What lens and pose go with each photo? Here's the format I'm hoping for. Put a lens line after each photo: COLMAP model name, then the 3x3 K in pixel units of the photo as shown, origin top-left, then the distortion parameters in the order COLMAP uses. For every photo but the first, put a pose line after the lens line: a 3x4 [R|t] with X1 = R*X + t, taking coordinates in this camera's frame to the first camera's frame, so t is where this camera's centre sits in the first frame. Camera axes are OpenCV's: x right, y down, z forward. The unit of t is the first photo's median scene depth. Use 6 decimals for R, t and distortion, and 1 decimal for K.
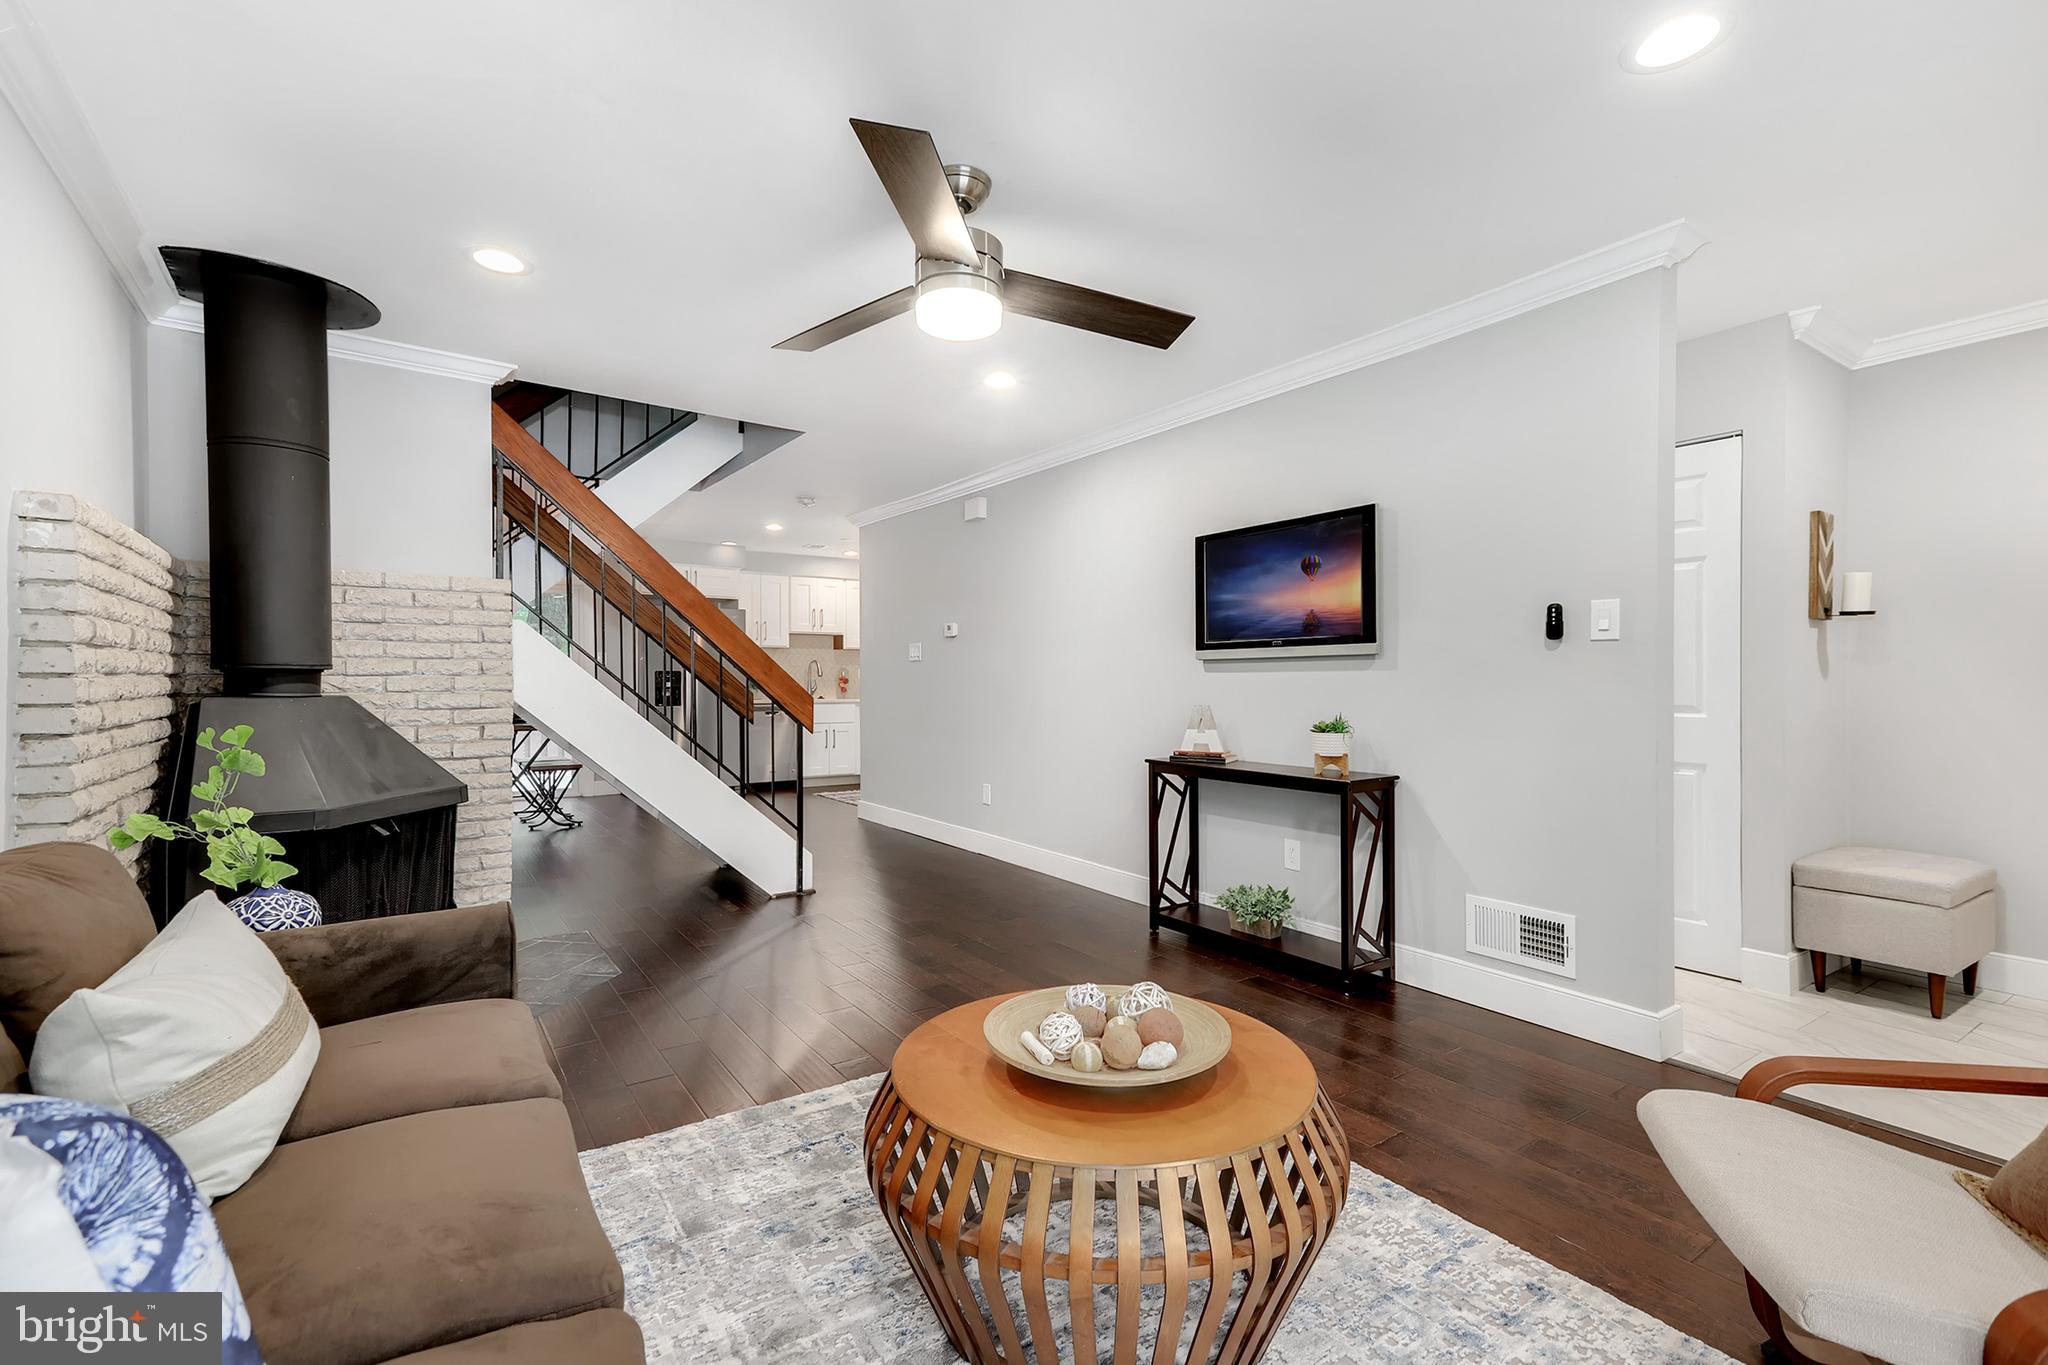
lens RADIAL K [[913.0, 0, 1026.4], [0, 913.0, 679.6], [0, 0, 1]] dist [0.005922, 0.000405]
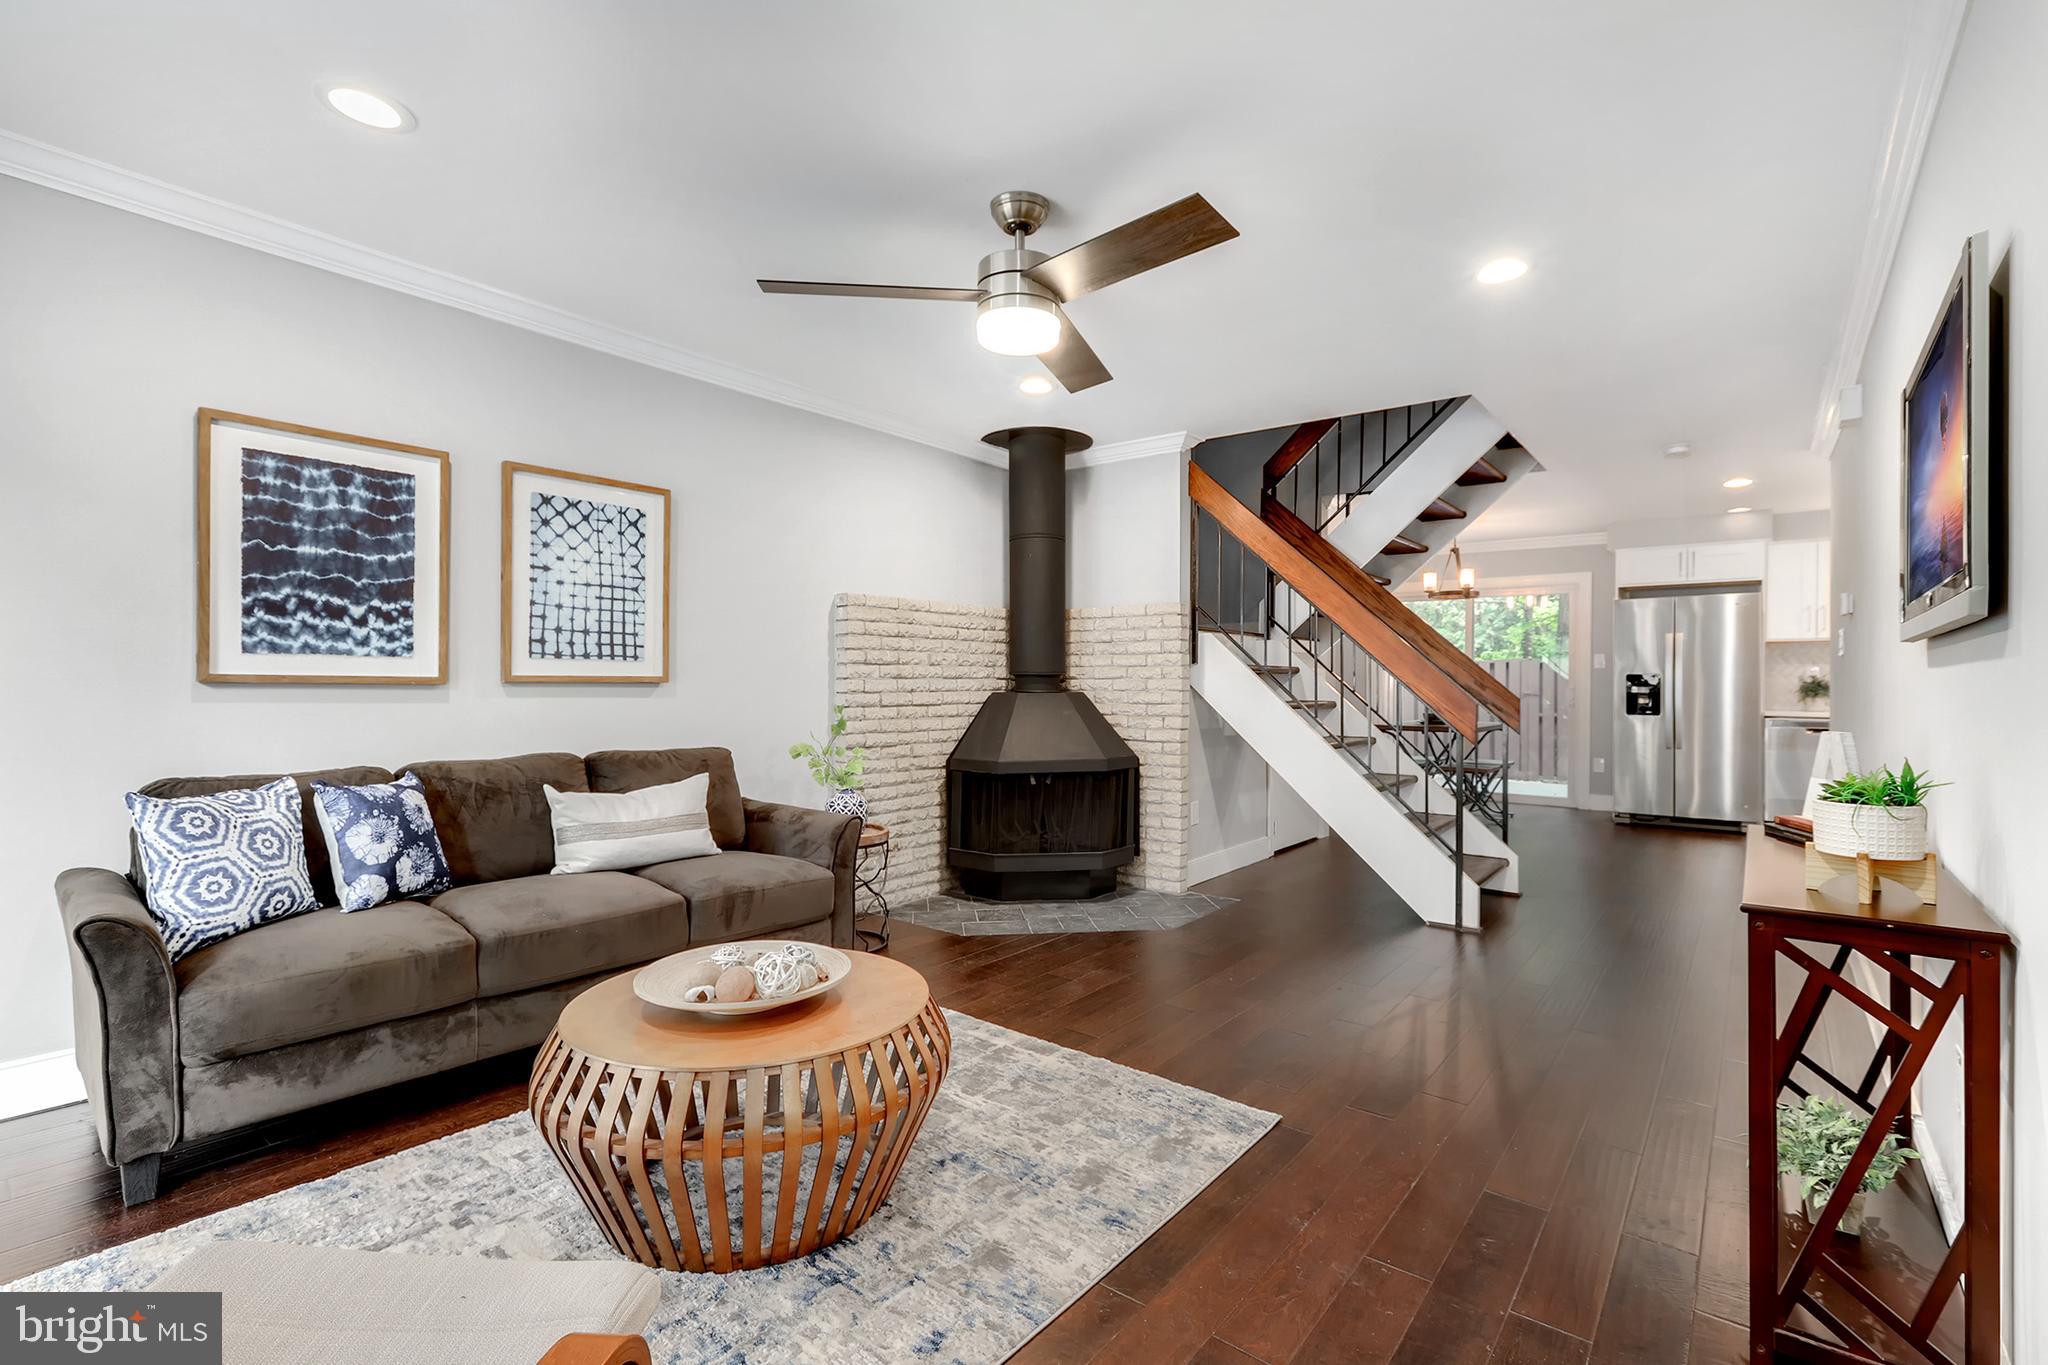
lens RADIAL K [[913.0, 0, 1026.4], [0, 913.0, 679.6], [0, 0, 1]] dist [0.005922, 0.000405]
pose [[0.273569, -0.003708, -0.961845, 0.631266], [-0.001514, 0.999990, -0.004286, 0.002852], [0.961851, 0.002629, 0.273560, 0.486263]]
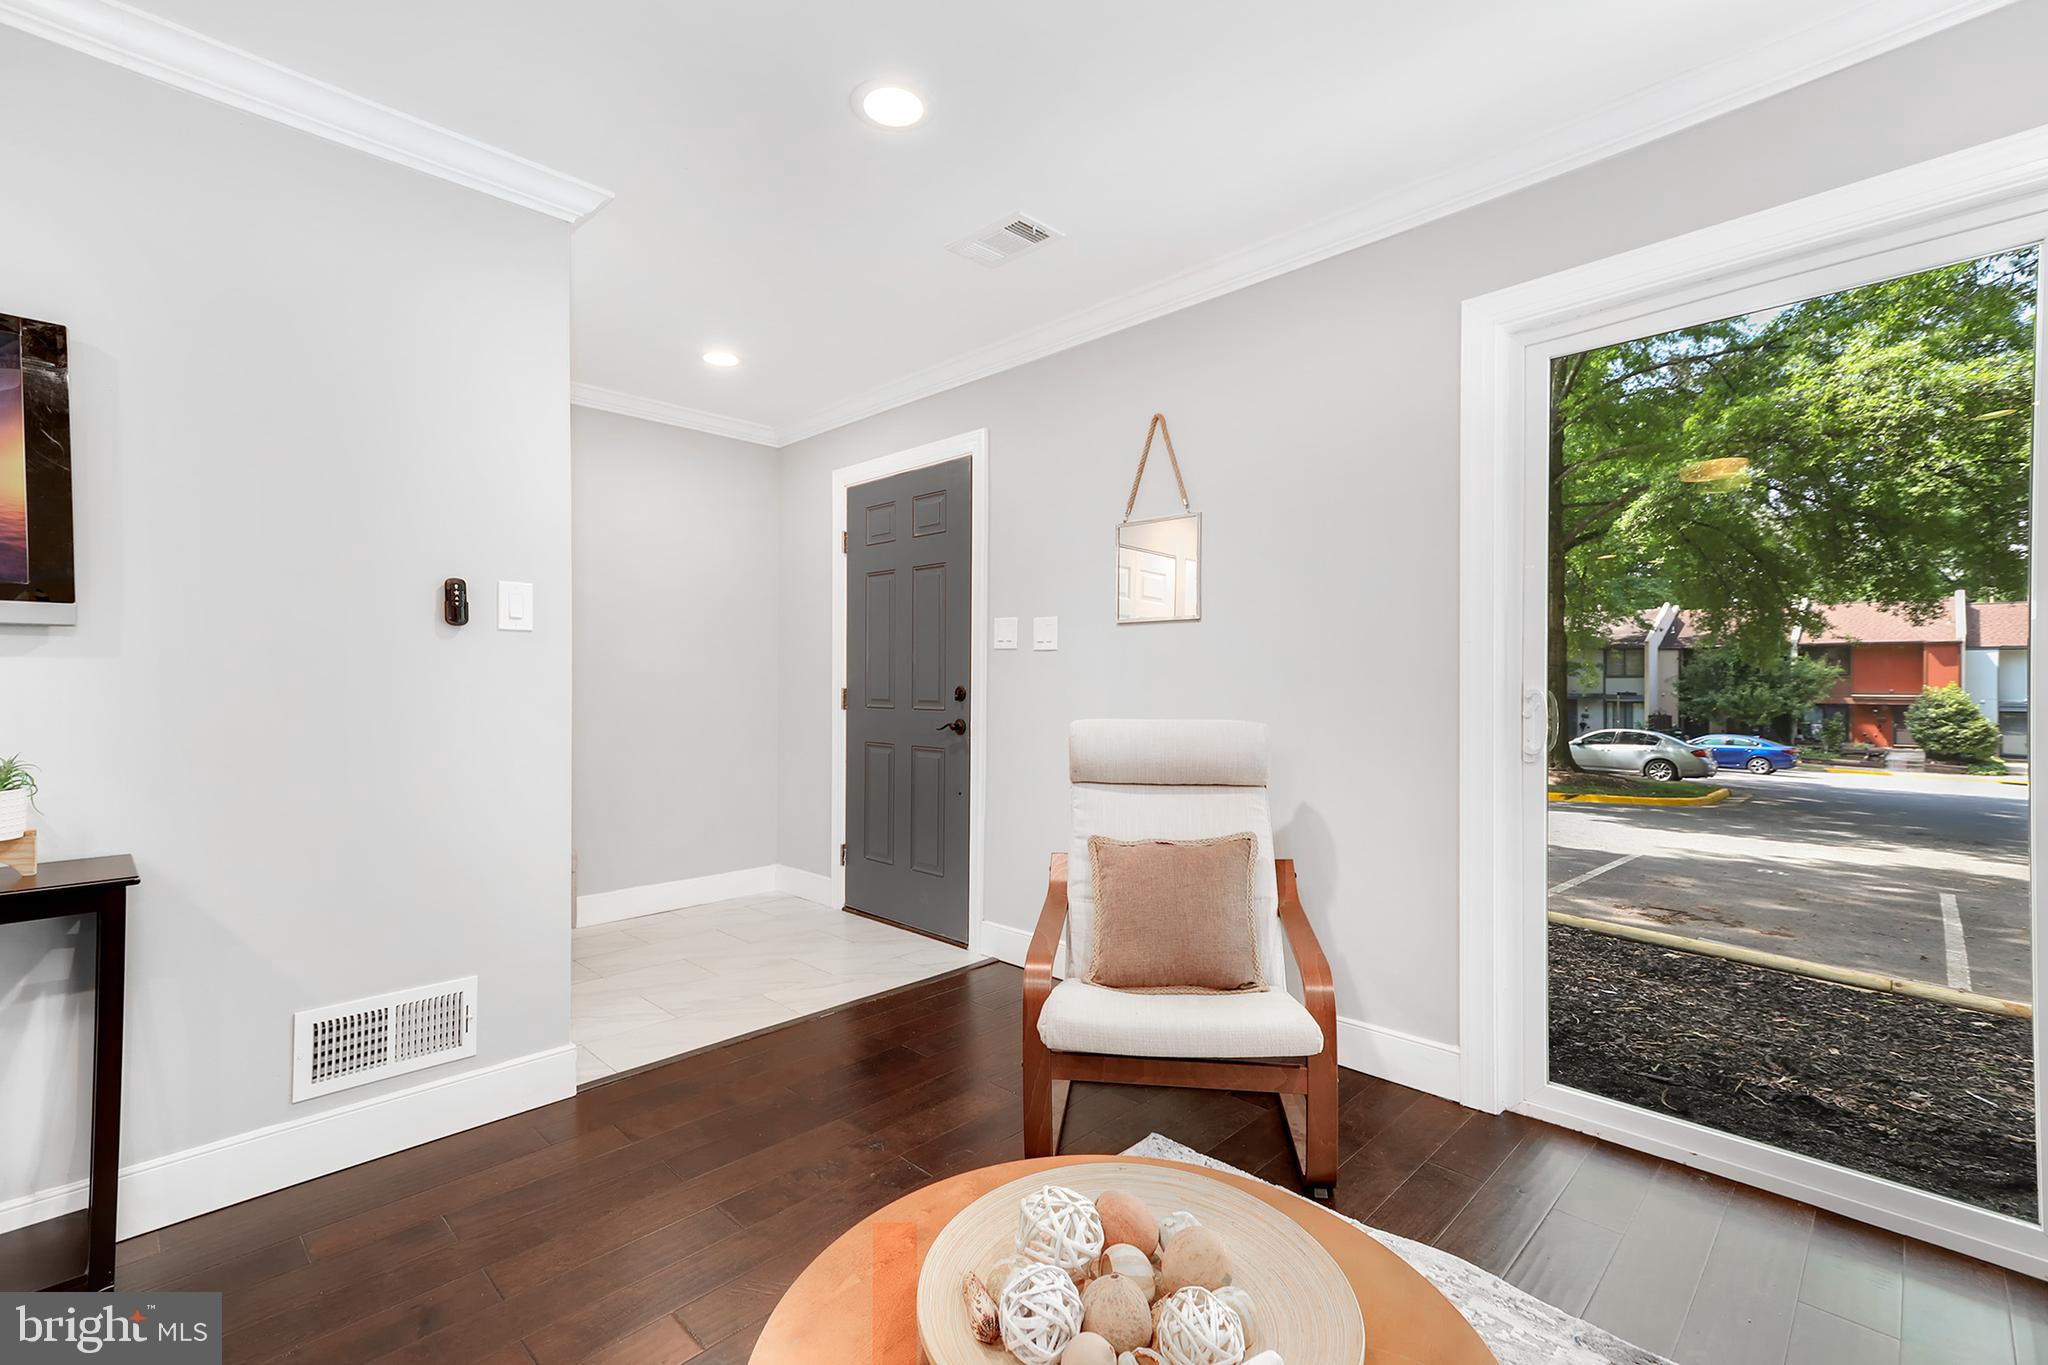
lens RADIAL K [[909.8, 0, 1024.0], [0, 909.8, 682.5], [0, 0, 1]] dist [0.022502, 0.009025]
pose [[-0.185411, -0.002805, 0.982657, -0.223164], [-0.005005, 0.999986, 0.001910, 0.000512], [-0.982648, -0.004564, -0.185422, 0.559782]]
